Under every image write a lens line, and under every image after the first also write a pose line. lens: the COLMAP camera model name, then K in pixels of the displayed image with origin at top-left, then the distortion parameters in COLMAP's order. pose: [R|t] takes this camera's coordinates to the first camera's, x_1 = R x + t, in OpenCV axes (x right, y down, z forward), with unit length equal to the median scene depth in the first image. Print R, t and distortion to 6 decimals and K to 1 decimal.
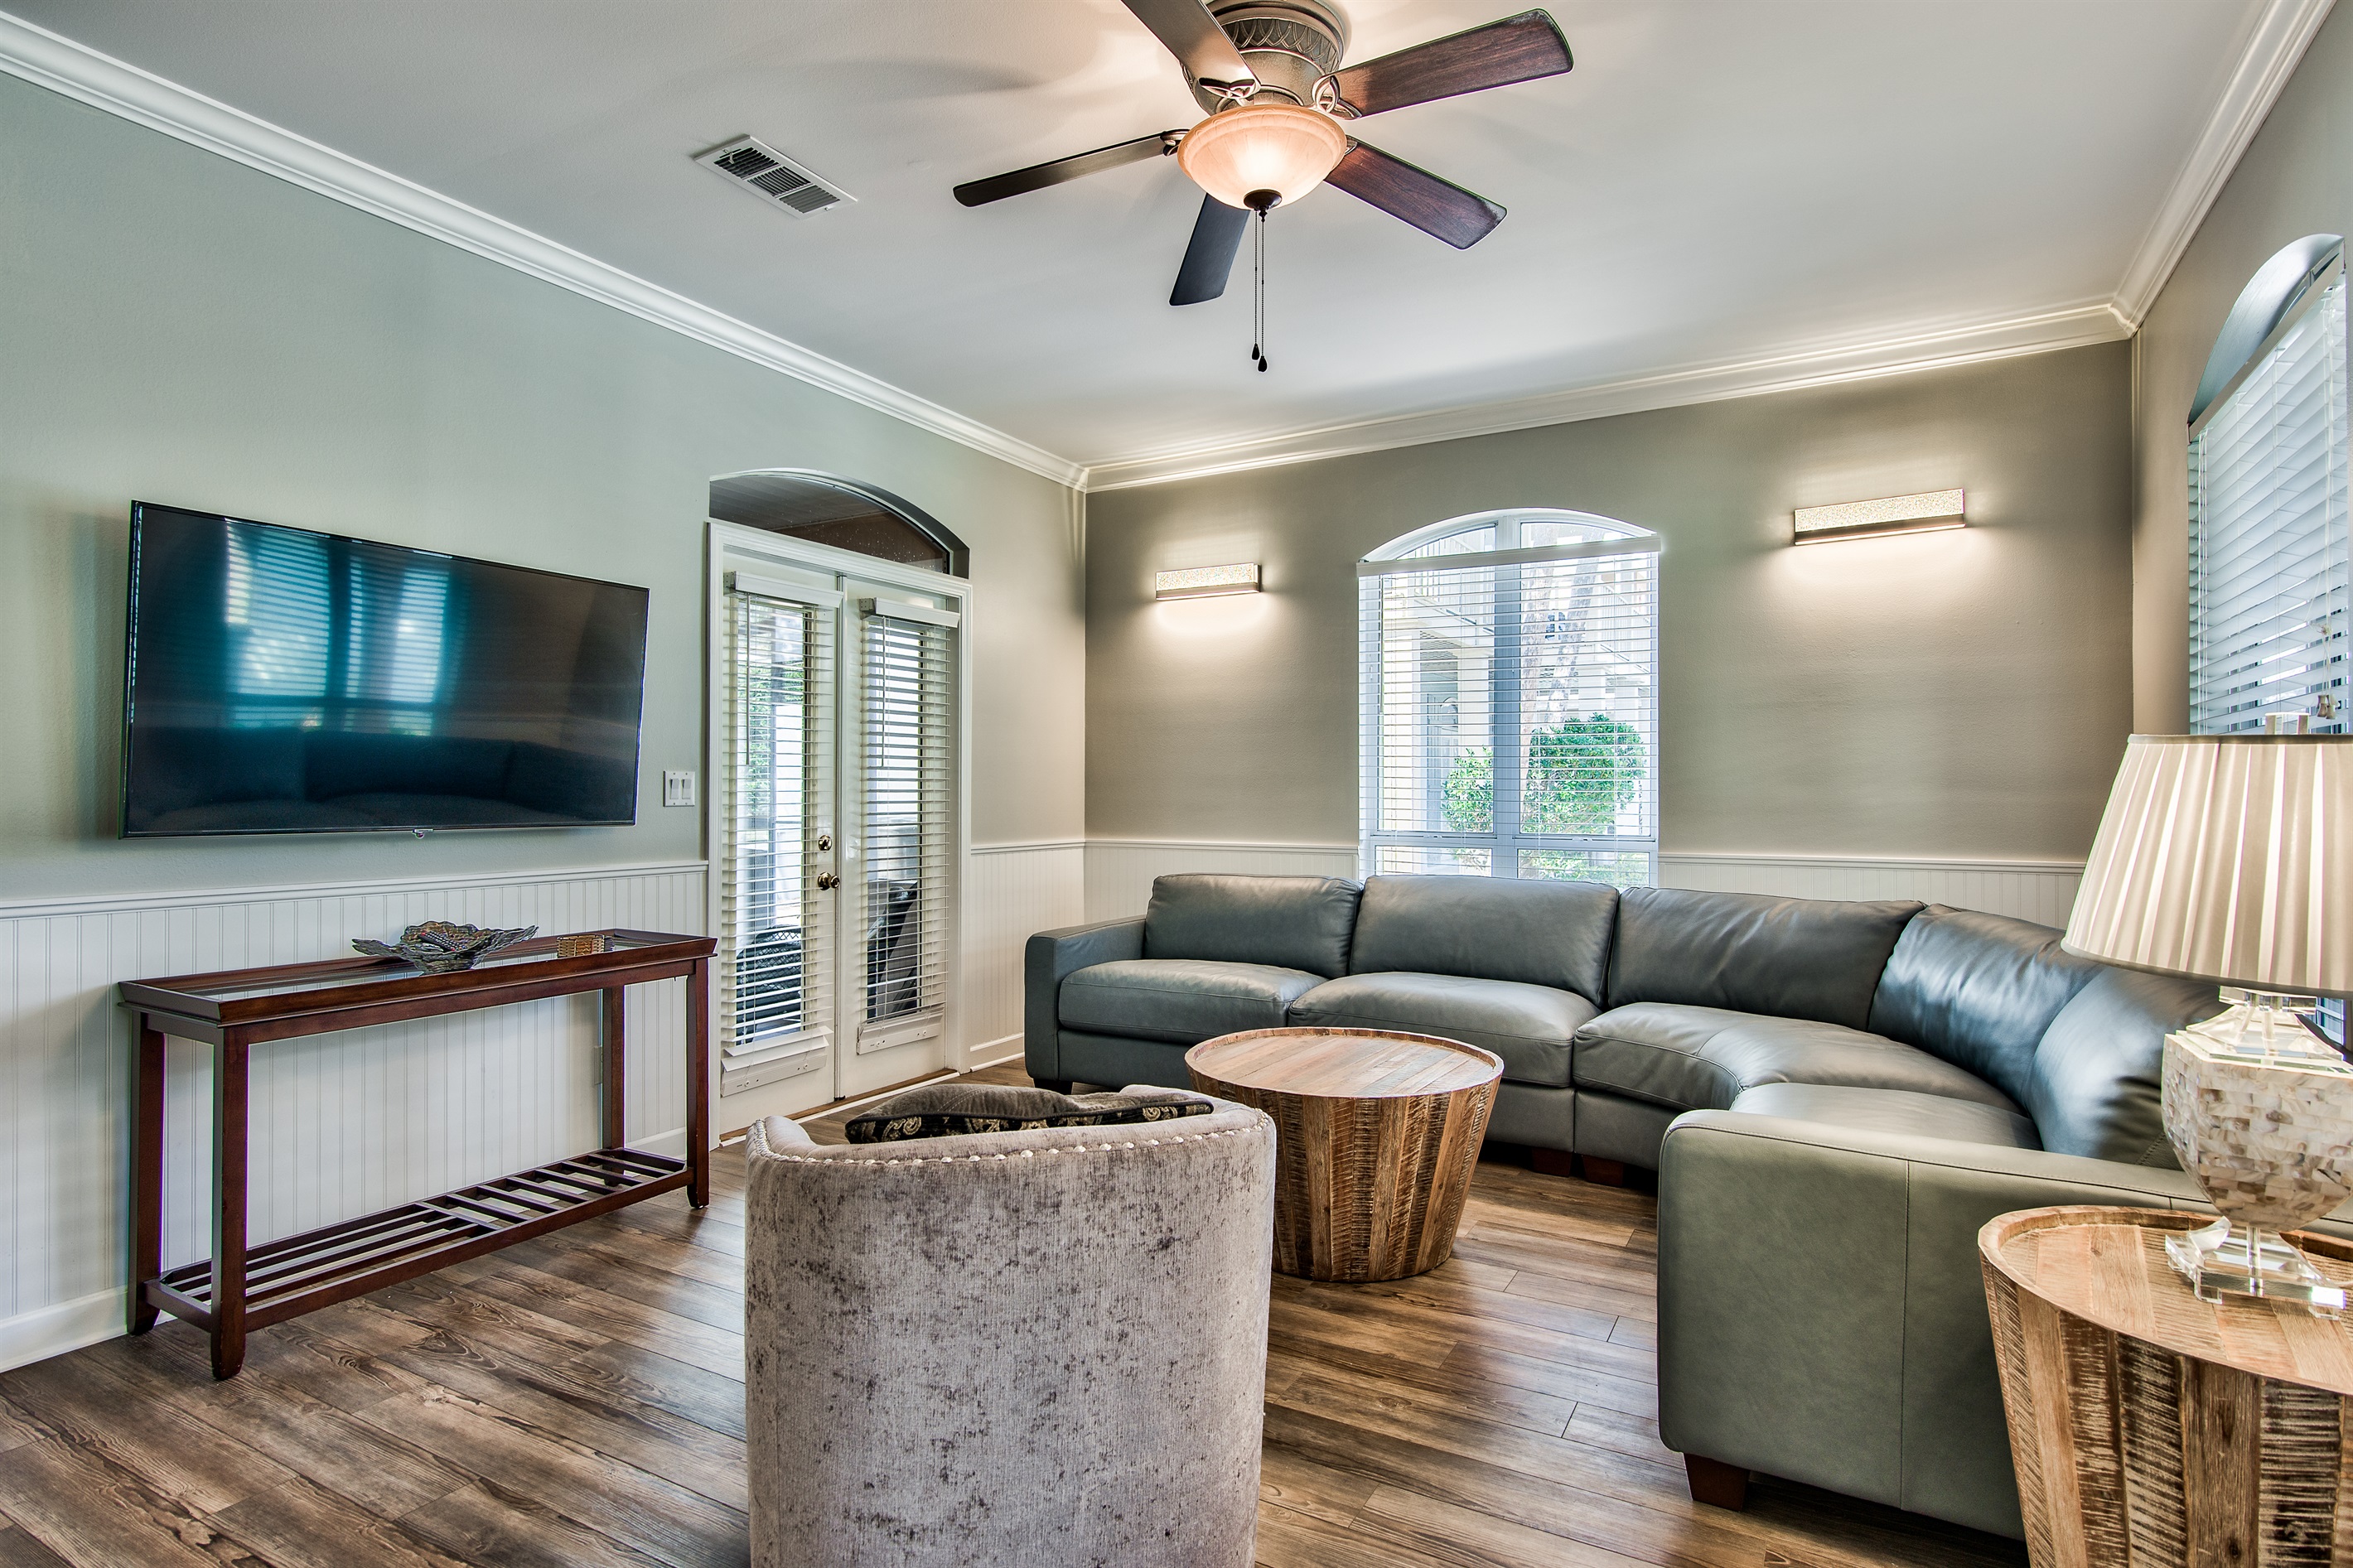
lens RADIAL K [[1220.8, 0, 1176.5], [0, 1220.8, 784.0], [0, 0, 1]] dist [0.001349, -0.000508]
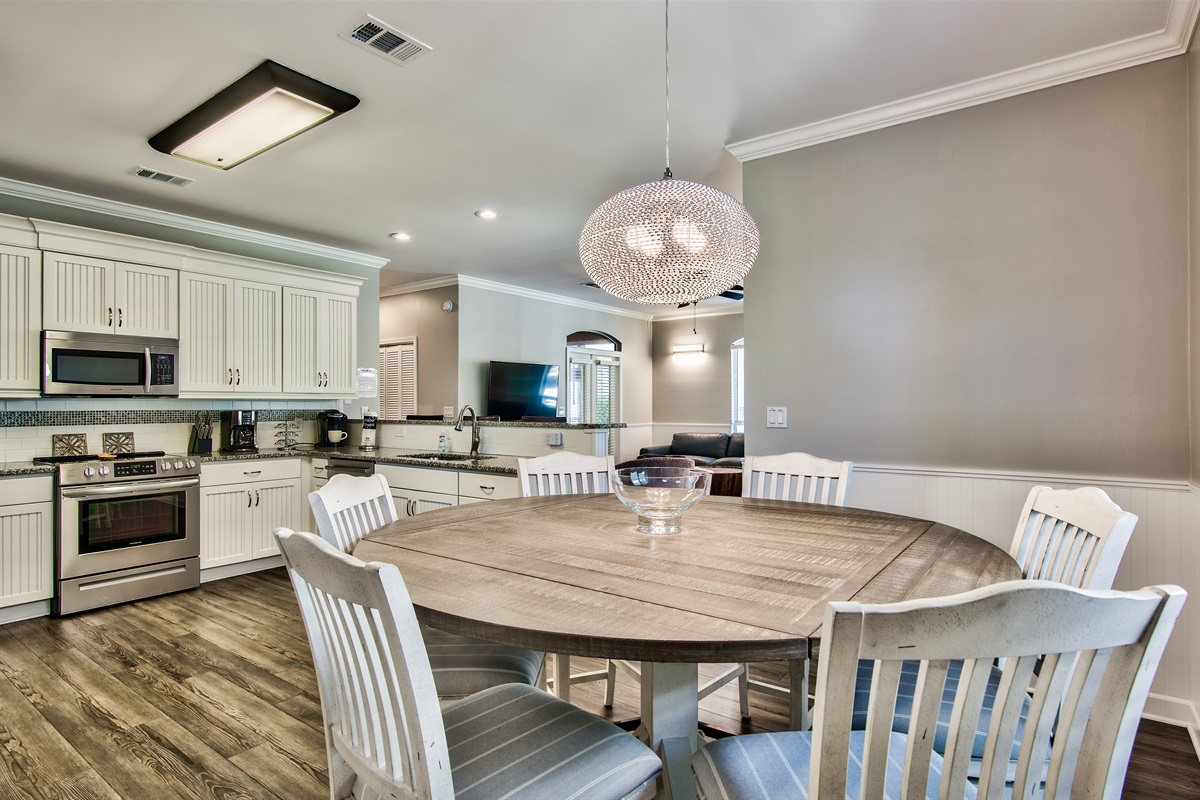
lens RADIAL K [[622.7, 0, 600.0], [0, 622.7, 400.0], [0, 0, 1]] dist [0.001349, -0.000508]
pose [[0.992024, -0.007181, -0.125847, -0.001426], [0.007323, 0.999973, 0.000665, -0.029149], [0.125839, -0.001581, 0.992049, -0.951334]]
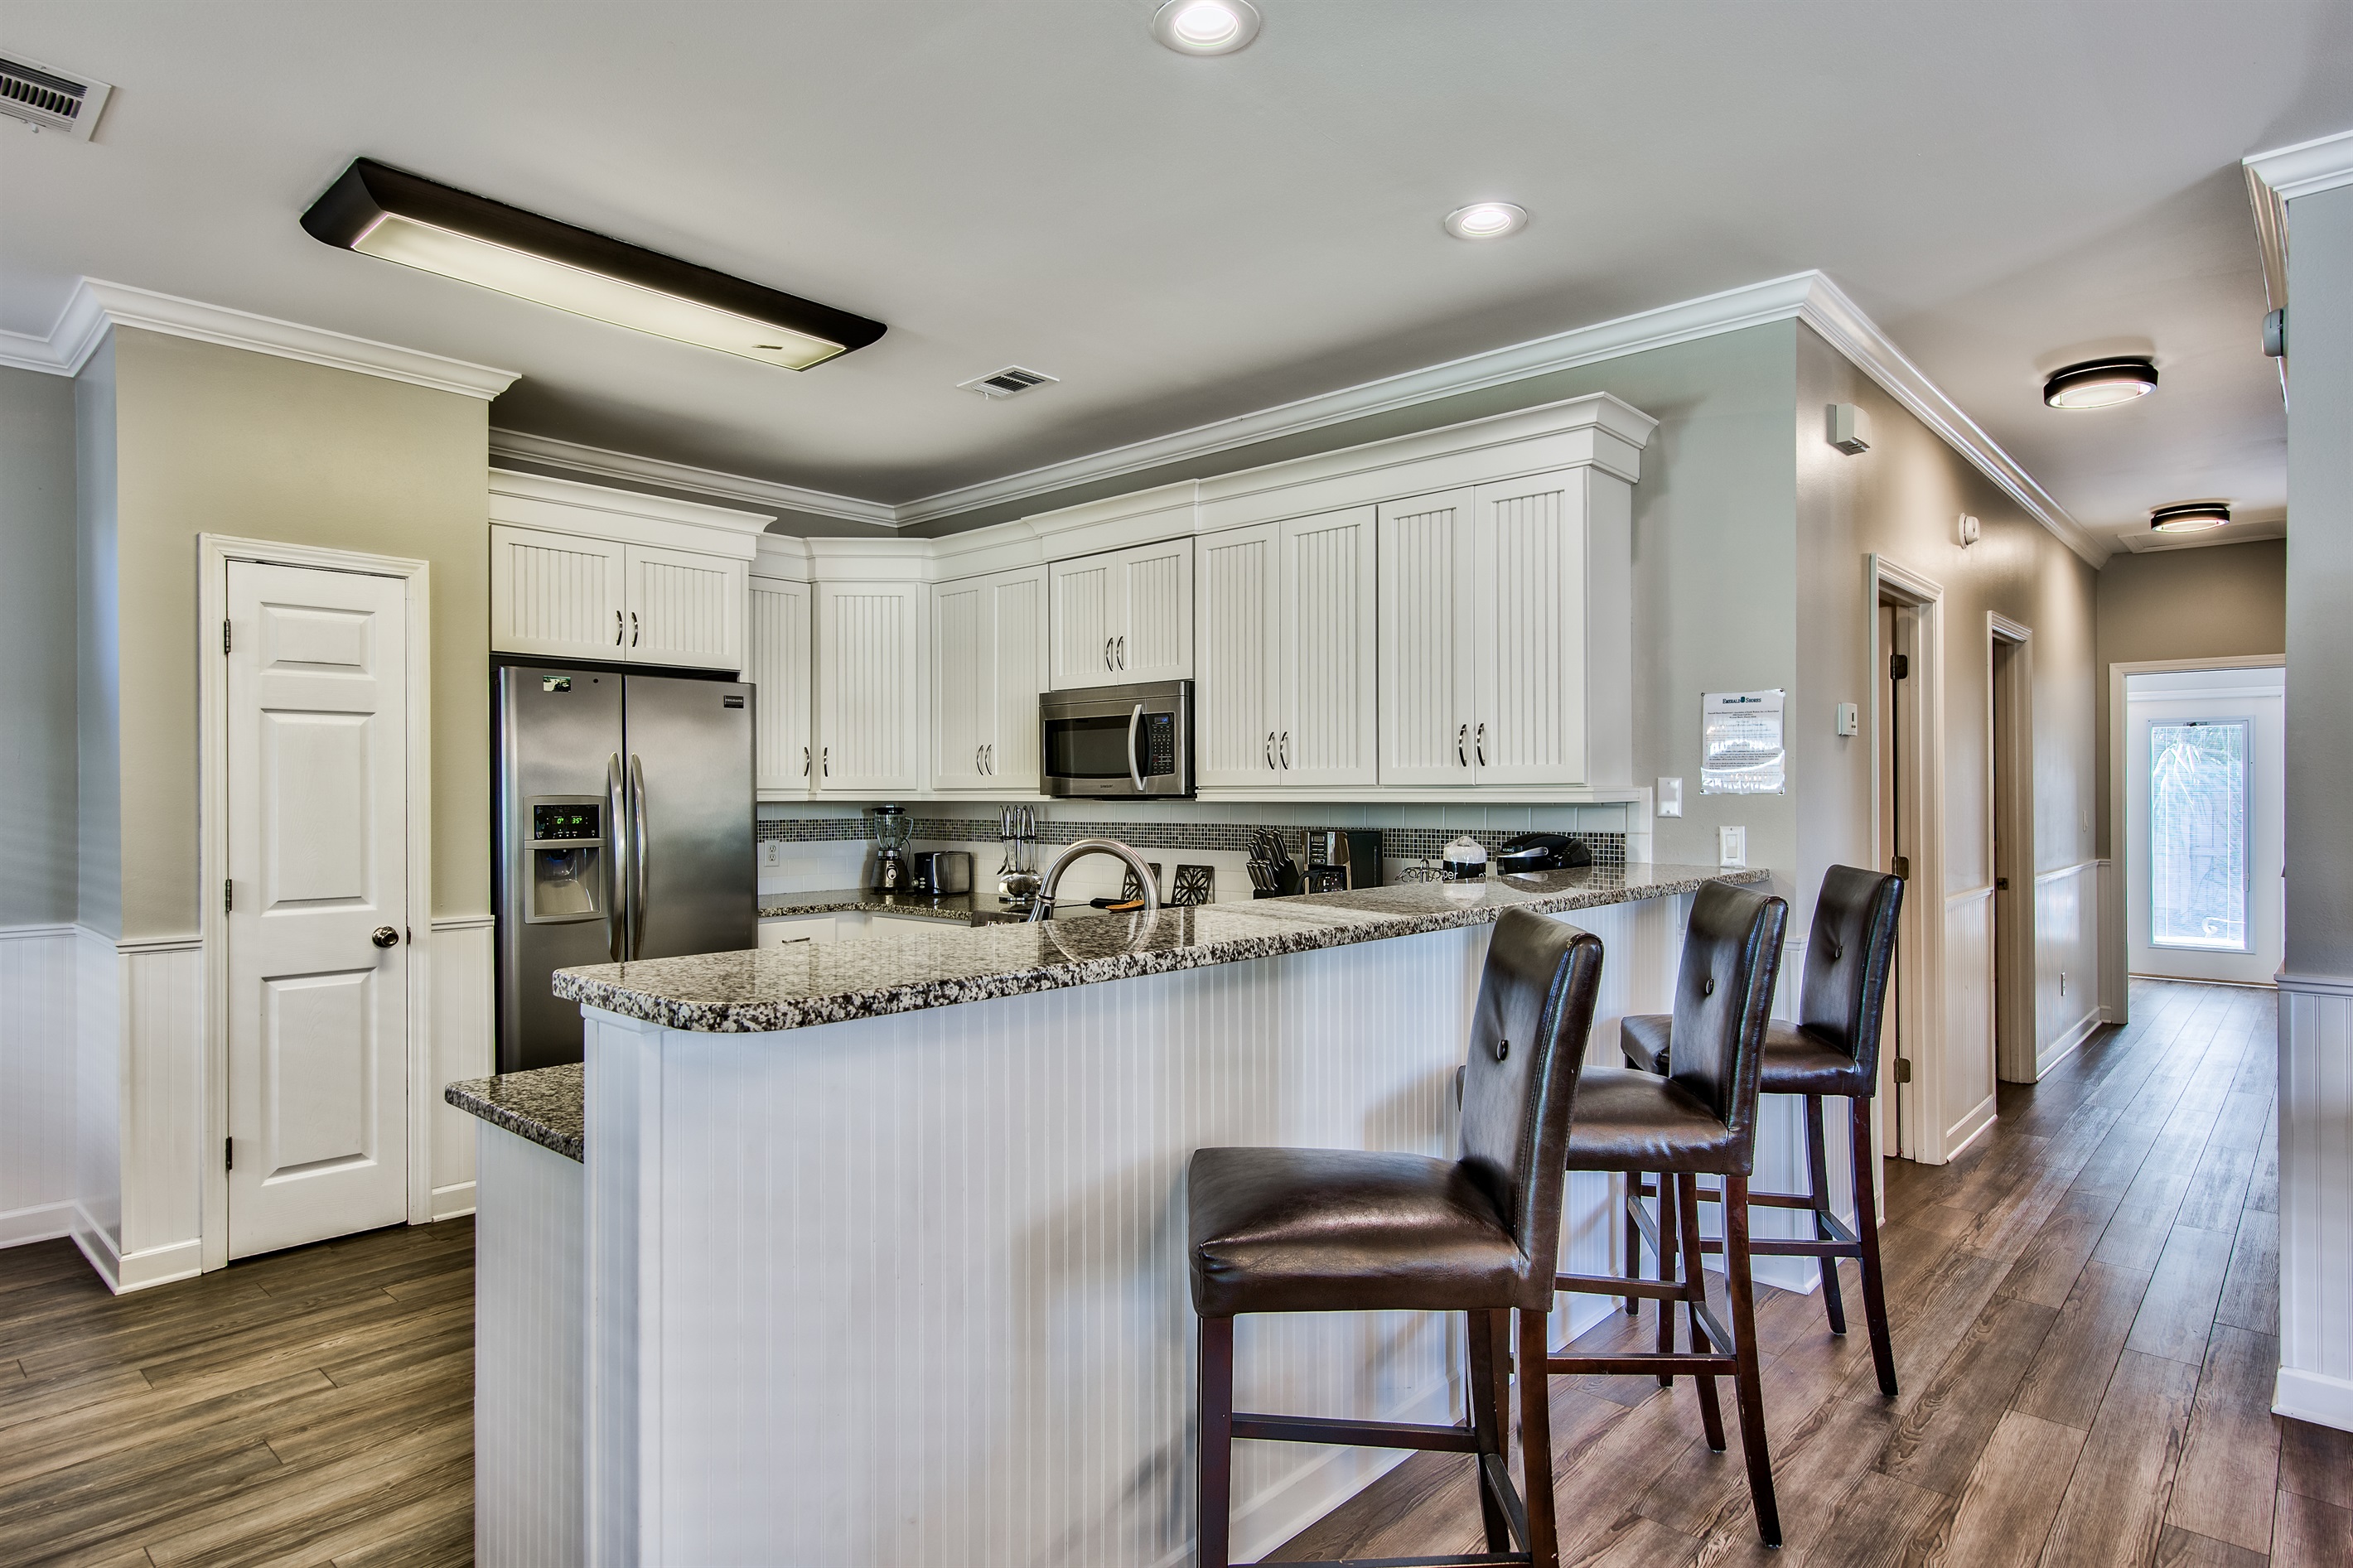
lens RADIAL K [[1292.1, 0, 1176.5], [0, 1292.1, 784.0], [0, 0, 1]] dist [0.005519, 0.001036]
pose [[-0.224267, -0.009043, -0.974486, 0.174413], [0.011740, 0.999859, -0.011980, -0.037745], [0.974457, -0.014127, -0.224129, 0.129402]]
